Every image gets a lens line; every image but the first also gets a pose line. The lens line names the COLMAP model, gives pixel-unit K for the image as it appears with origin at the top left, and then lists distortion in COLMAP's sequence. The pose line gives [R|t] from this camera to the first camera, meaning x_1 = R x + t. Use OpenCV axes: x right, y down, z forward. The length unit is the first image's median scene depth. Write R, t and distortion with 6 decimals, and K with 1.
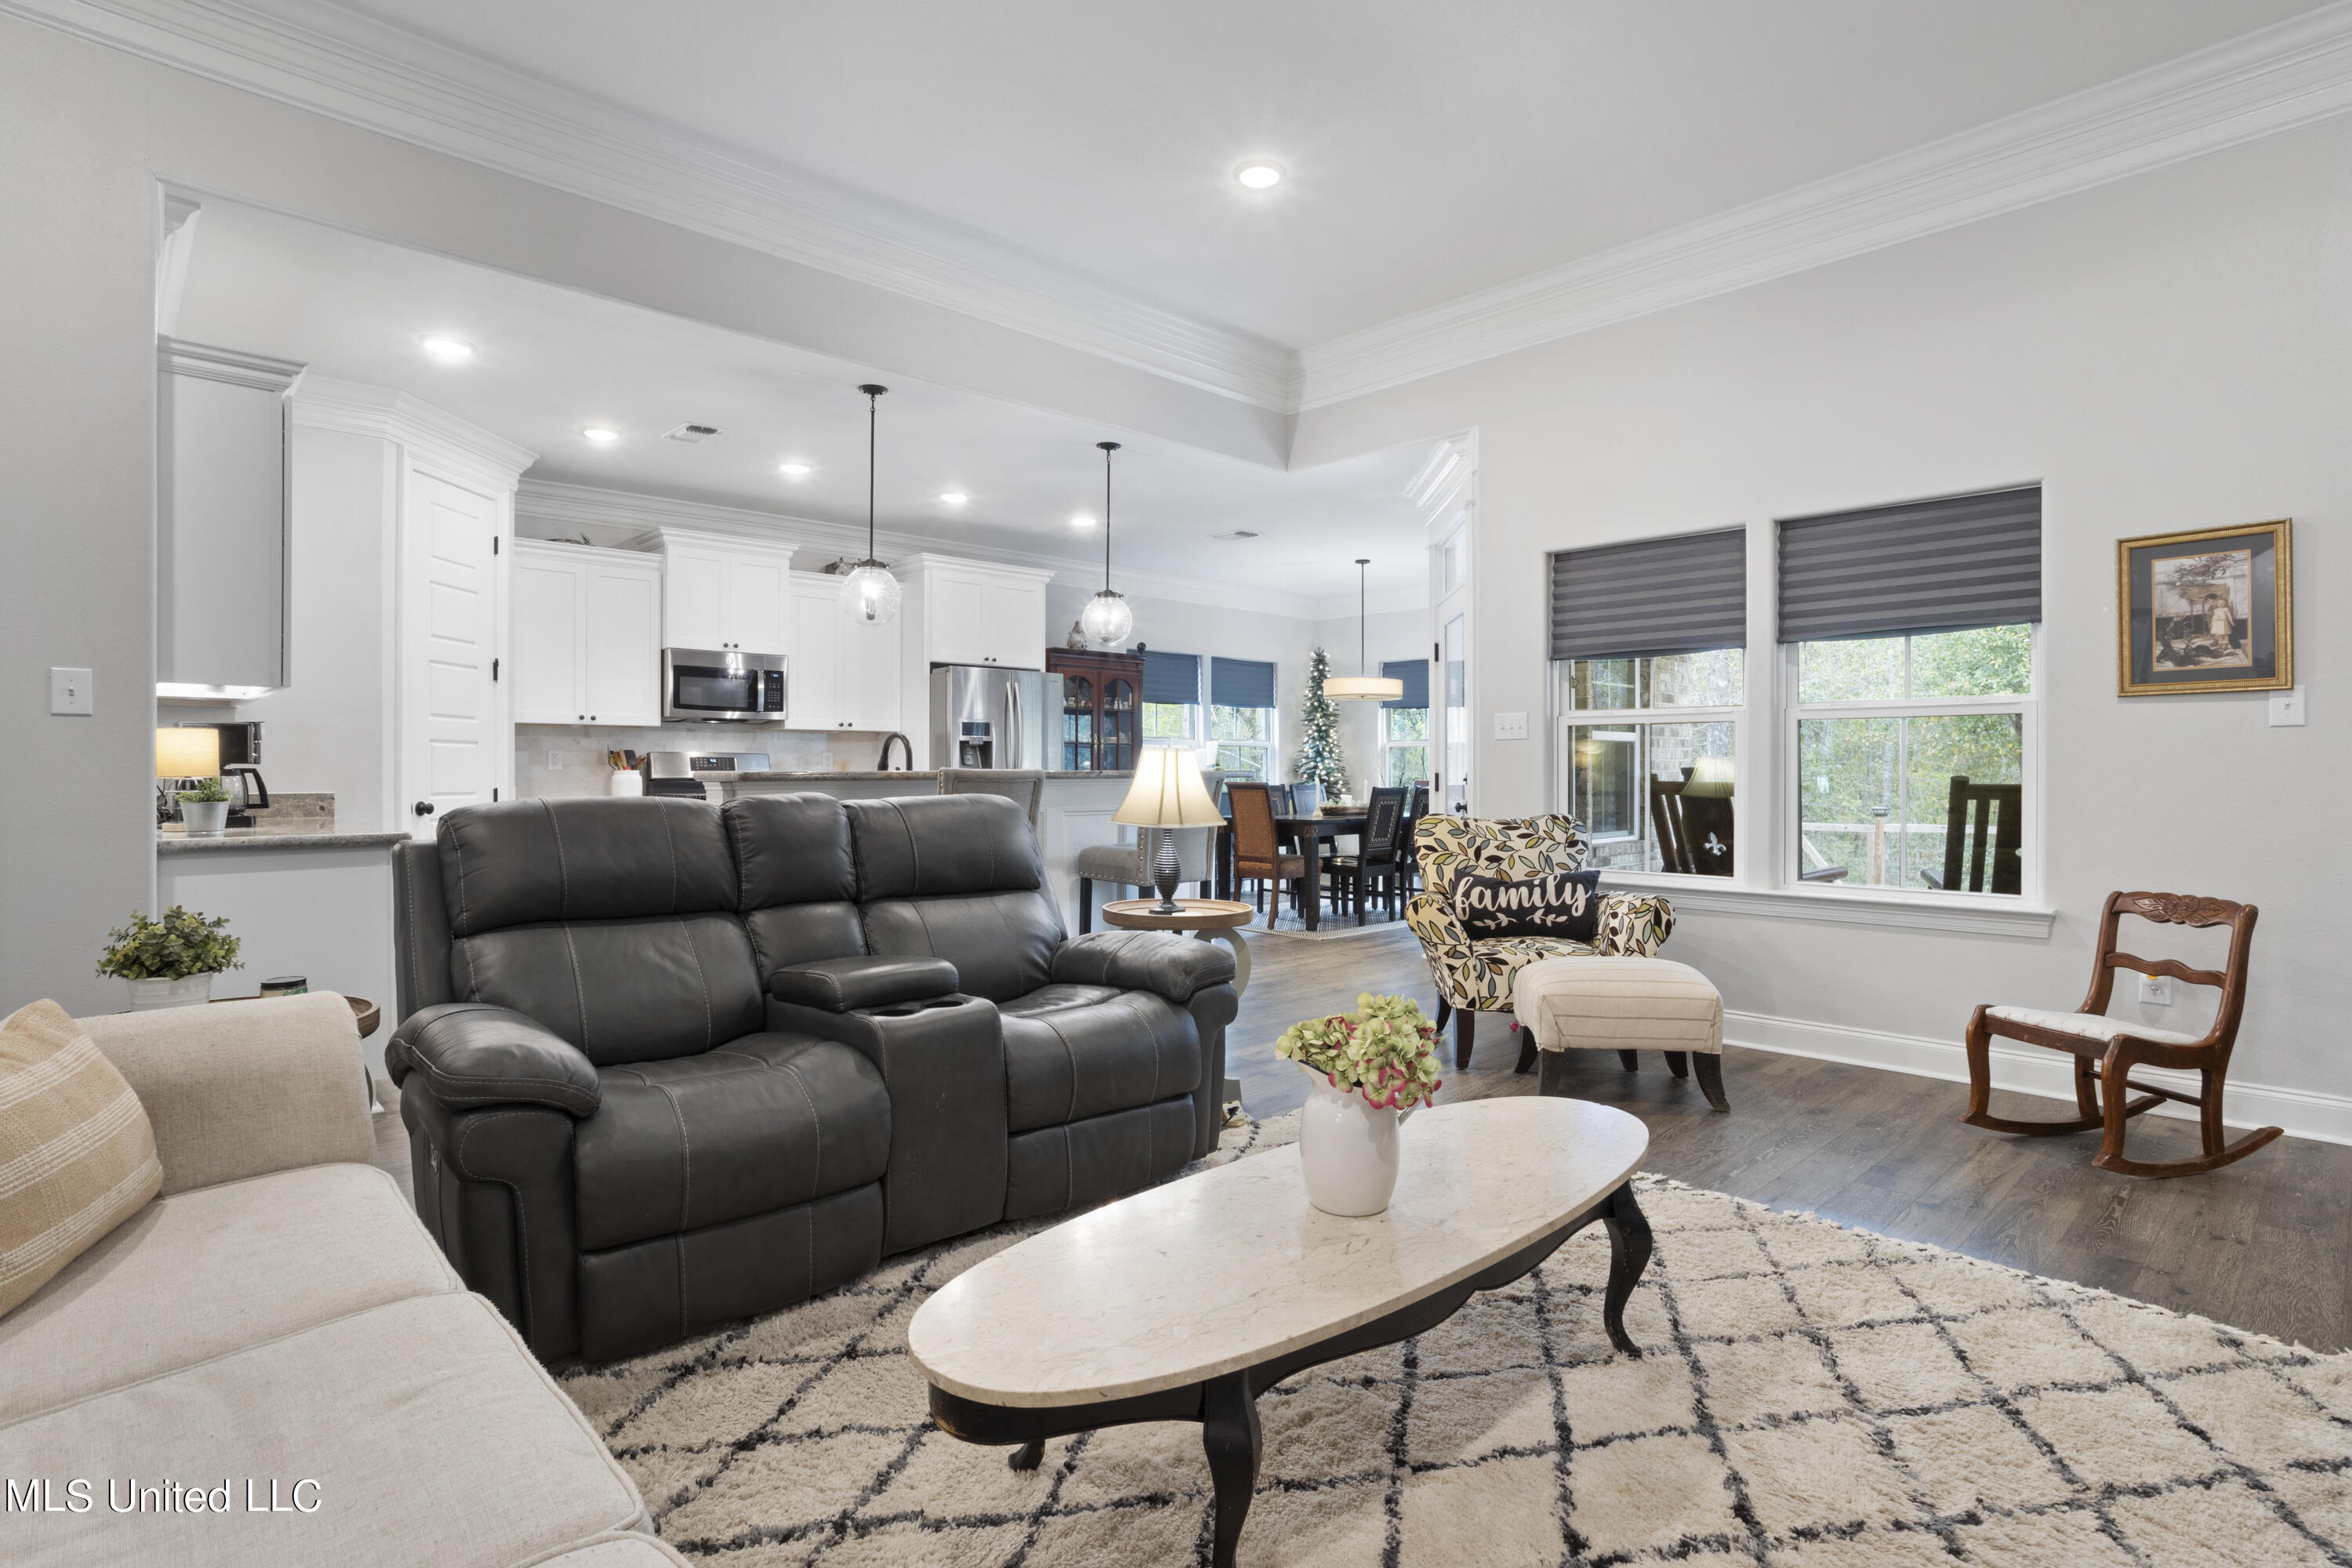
lens RADIAL K [[1172.8, 0, 1170.7], [0, 1172.8, 780.5], [0, 0, 1]] dist [-0.033862, 0.001722]
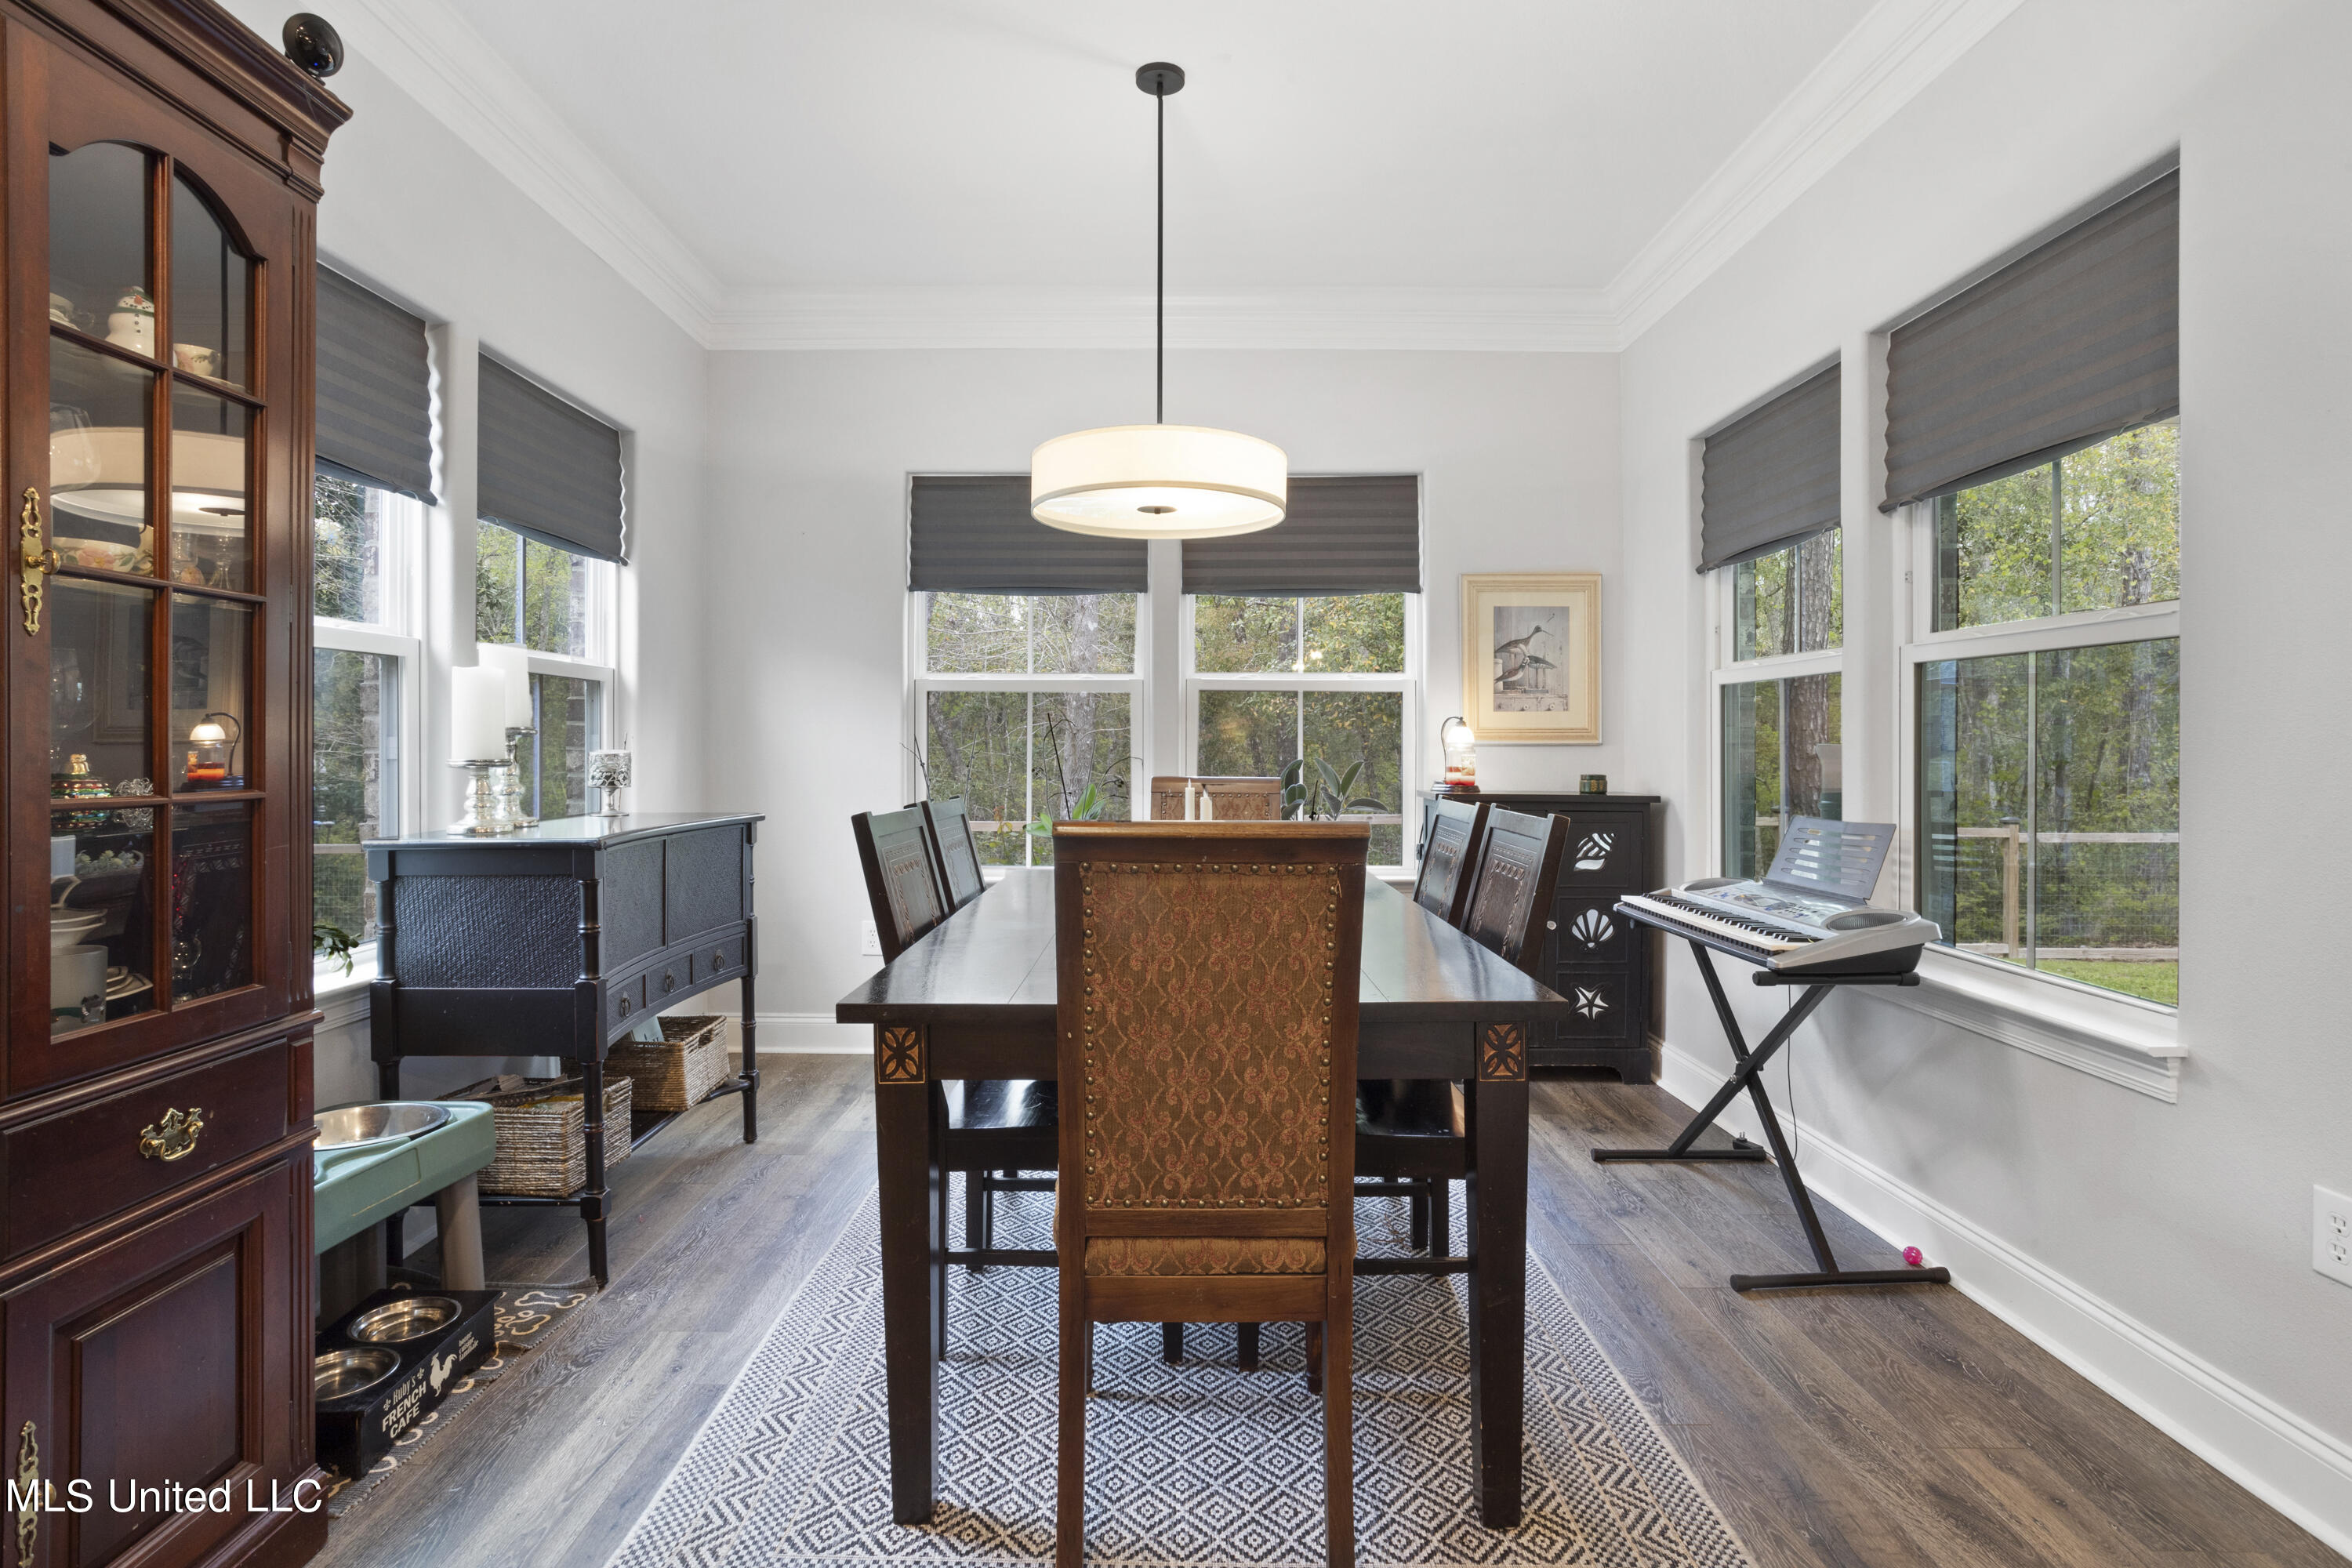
lens RADIAL K [[1172.8, 0, 1148.8], [0, 1172.8, 739.2], [0, 0, 1]] dist [-0.033862, 0.001722]
pose [[0.694275, 0.007349, 0.719672, -0.087782], [-0.000812, 0.999955, -0.009427, -0.012127], [-0.719709, 0.005961, 0.694250, 1.199738]]
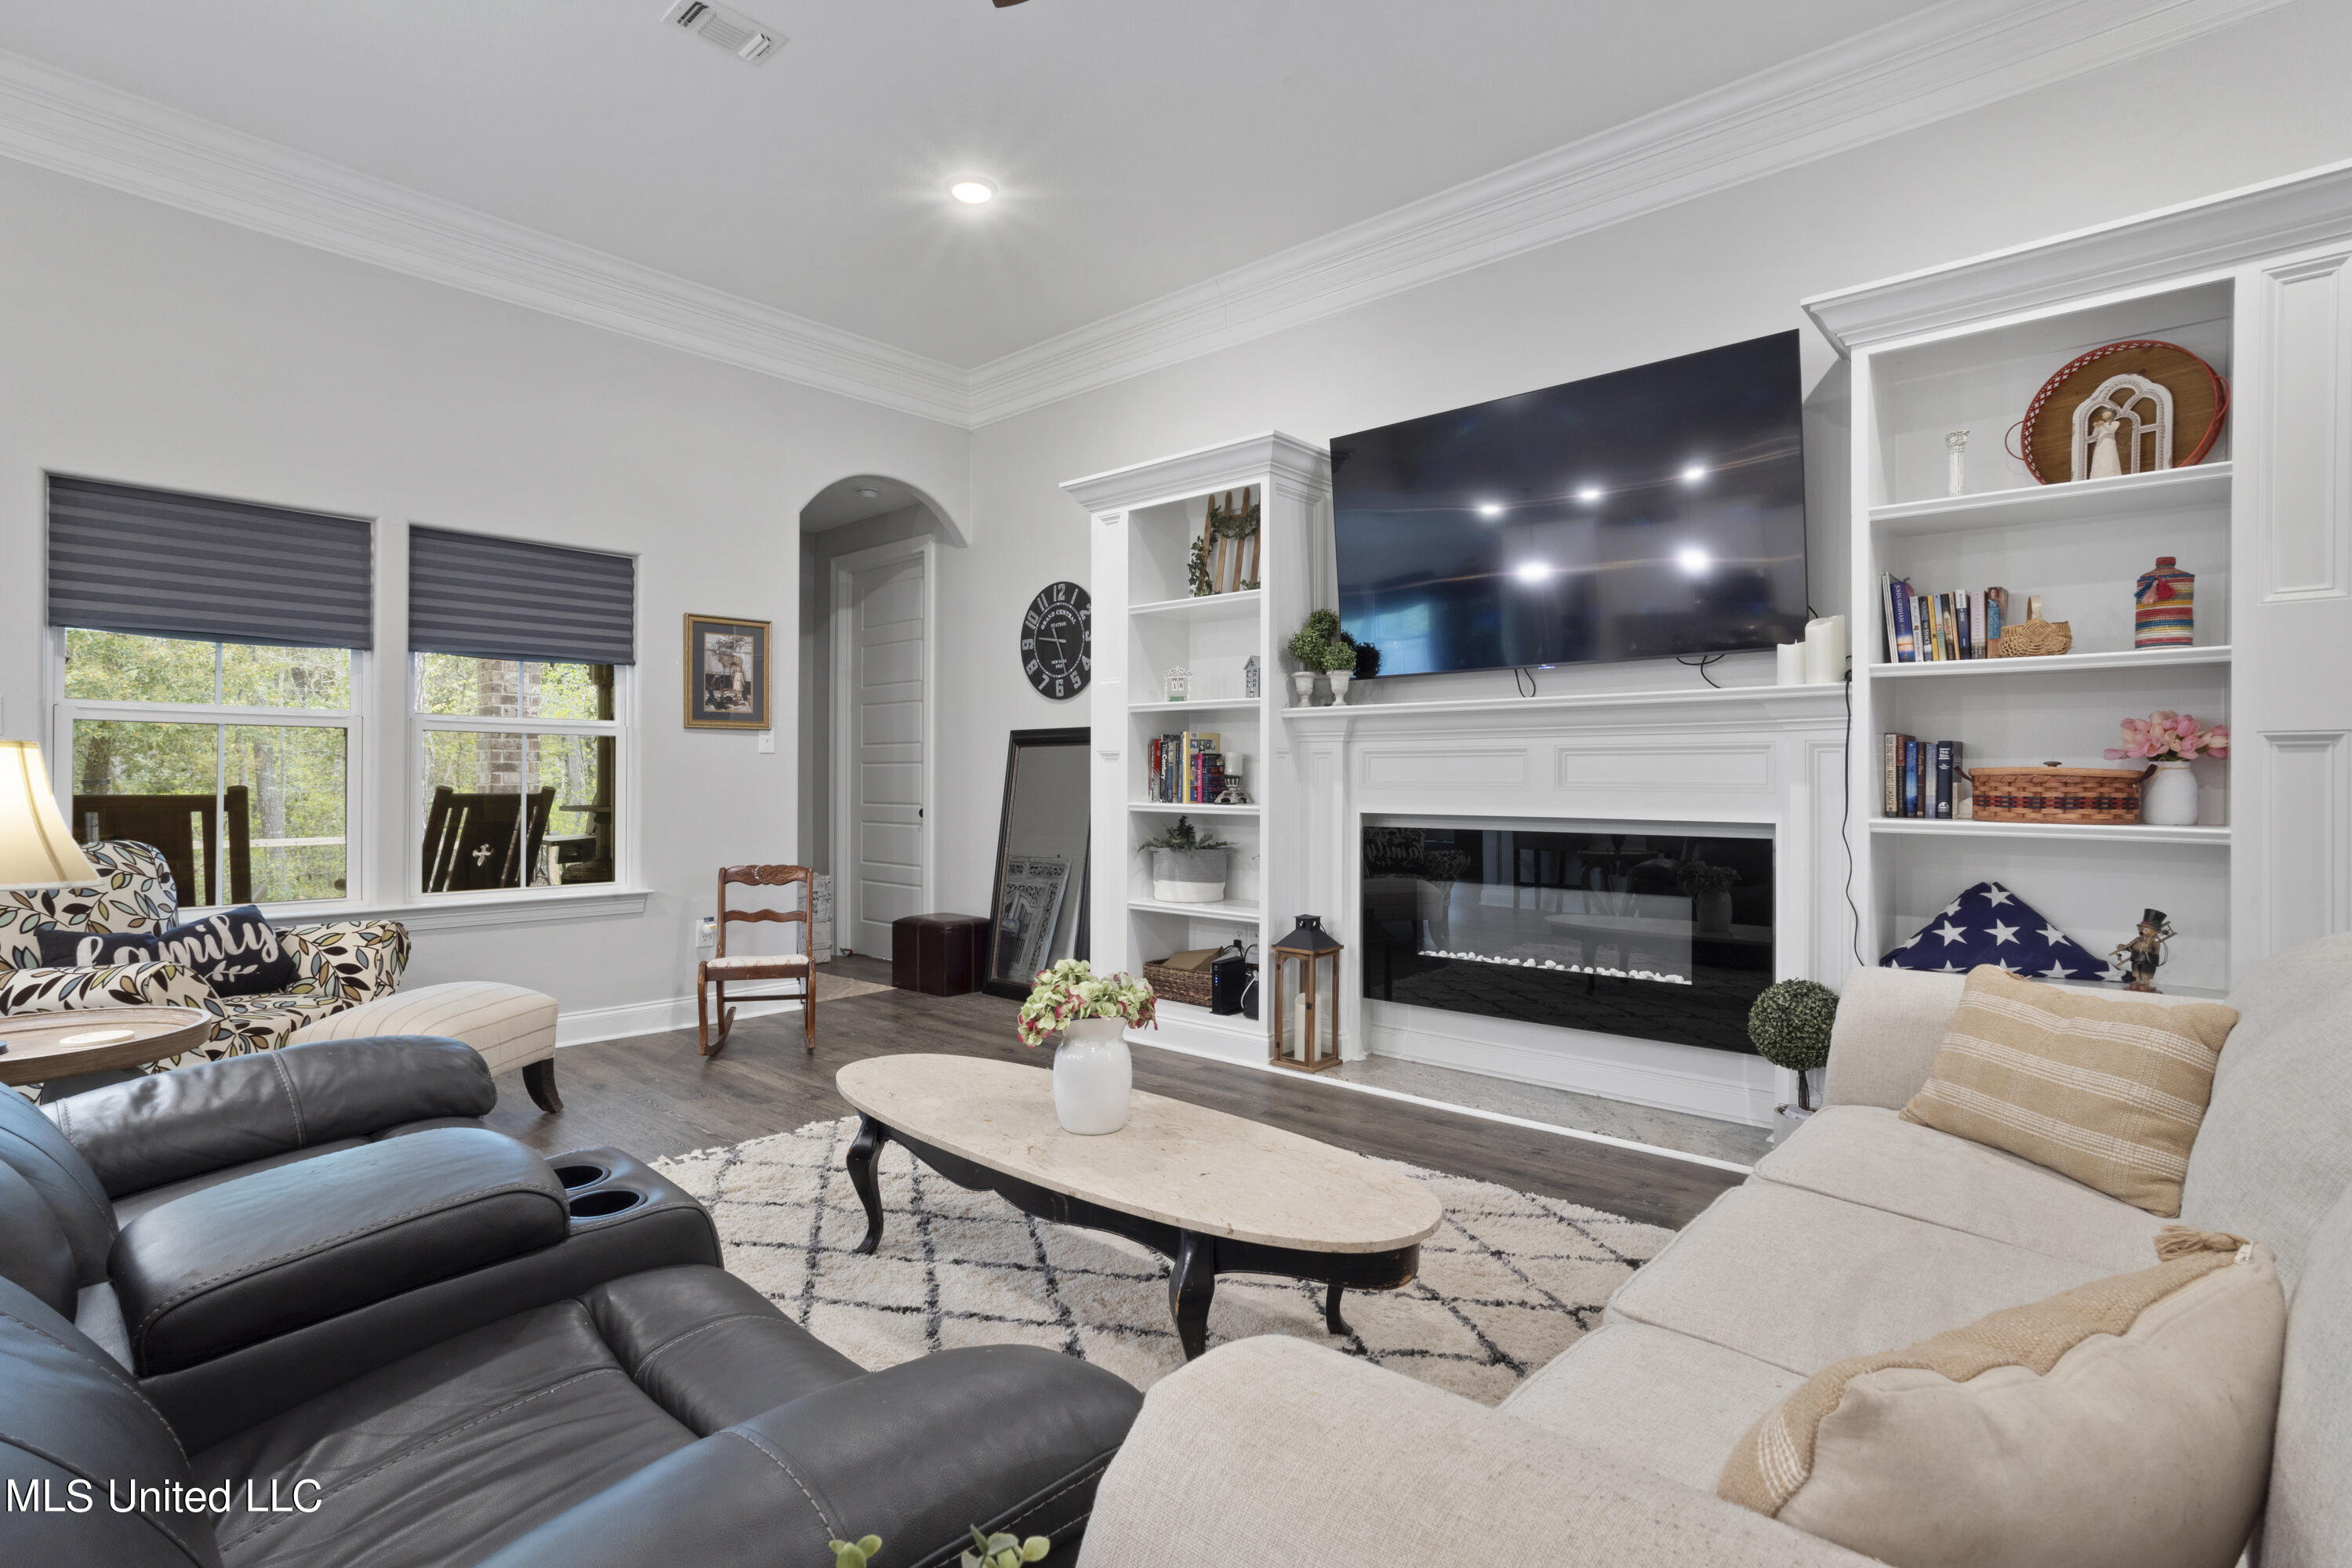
lens RADIAL K [[1142.2, 0, 1158.2], [0, 1142.2, 786.7], [0, 0, 1]] dist [-0.021741, 0.006256]
pose [[-0.070094, -0.004367, 0.997531, -0.356559], [0.006780, 0.999965, 0.004854, -0.003504], [-0.997517, 0.007104, -0.070062, 0.334296]]
